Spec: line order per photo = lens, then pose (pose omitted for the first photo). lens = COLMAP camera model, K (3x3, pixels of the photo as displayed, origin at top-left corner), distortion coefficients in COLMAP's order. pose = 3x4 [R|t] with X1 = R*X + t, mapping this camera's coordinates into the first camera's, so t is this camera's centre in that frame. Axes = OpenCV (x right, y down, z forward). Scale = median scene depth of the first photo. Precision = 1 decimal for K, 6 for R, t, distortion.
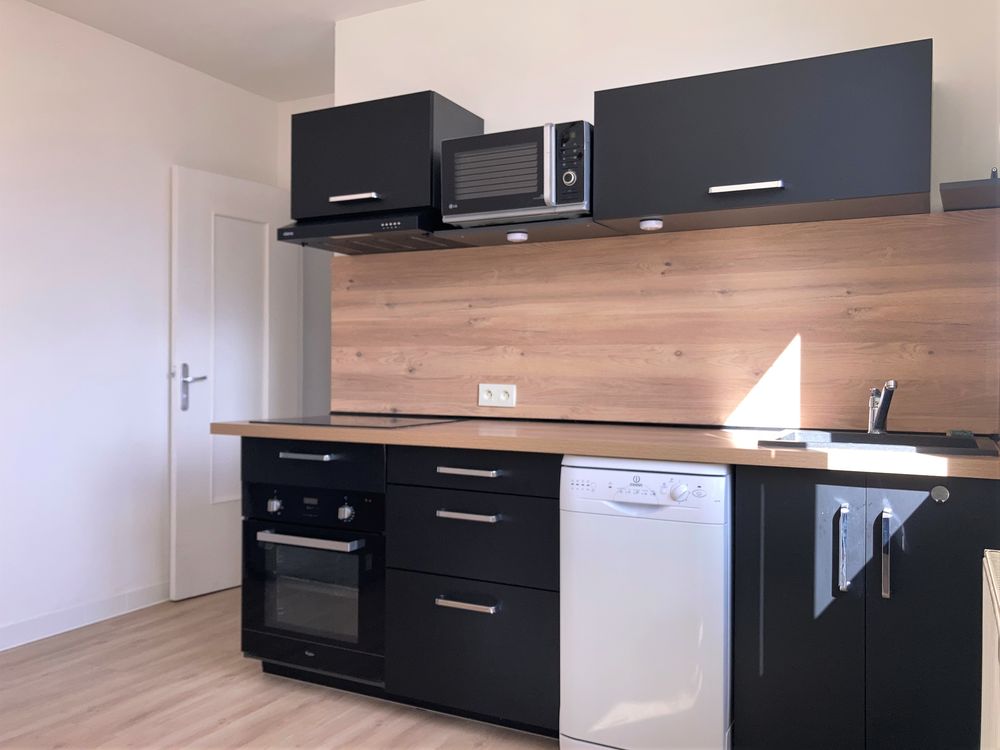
lens RADIAL K [[835.9, 0, 500.9], [0, 835.9, 376.7], [0, 0, 1]] dist [0.076301, -0.036537]
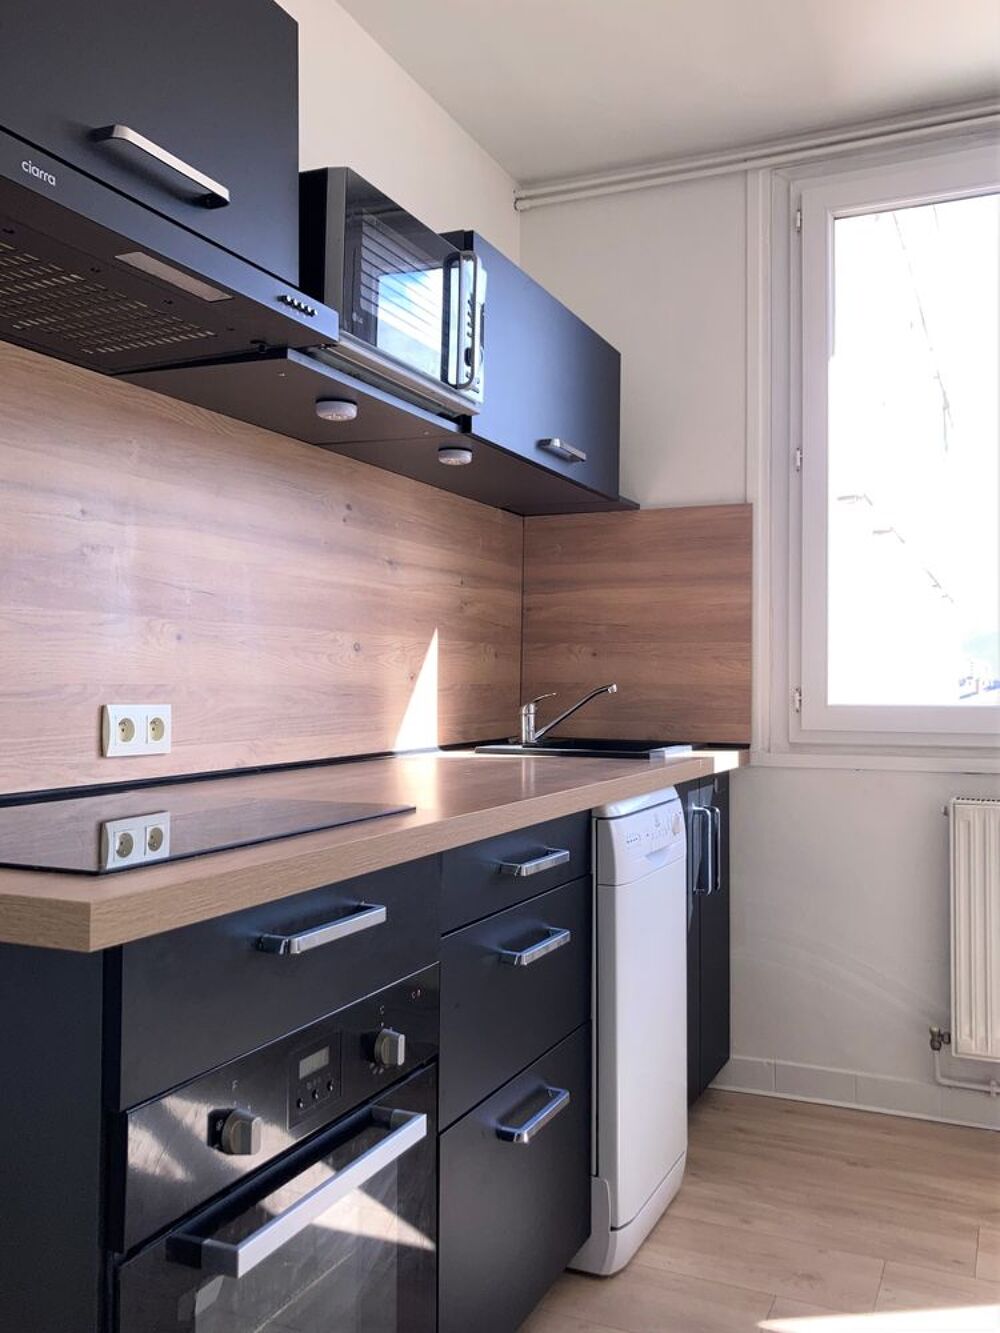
lens RADIAL K [[1114.2, 0, 494.5], [0, 1114.2, 663.1], [0, 0, 1]] dist [0.076301, -0.036537]
pose [[-0.046101, 0.003568, 0.998930, -0.656163], [-0.007384, 0.999965, -0.003912, -0.012712], [-0.998910, -0.007556, -0.046073, 0.927239]]
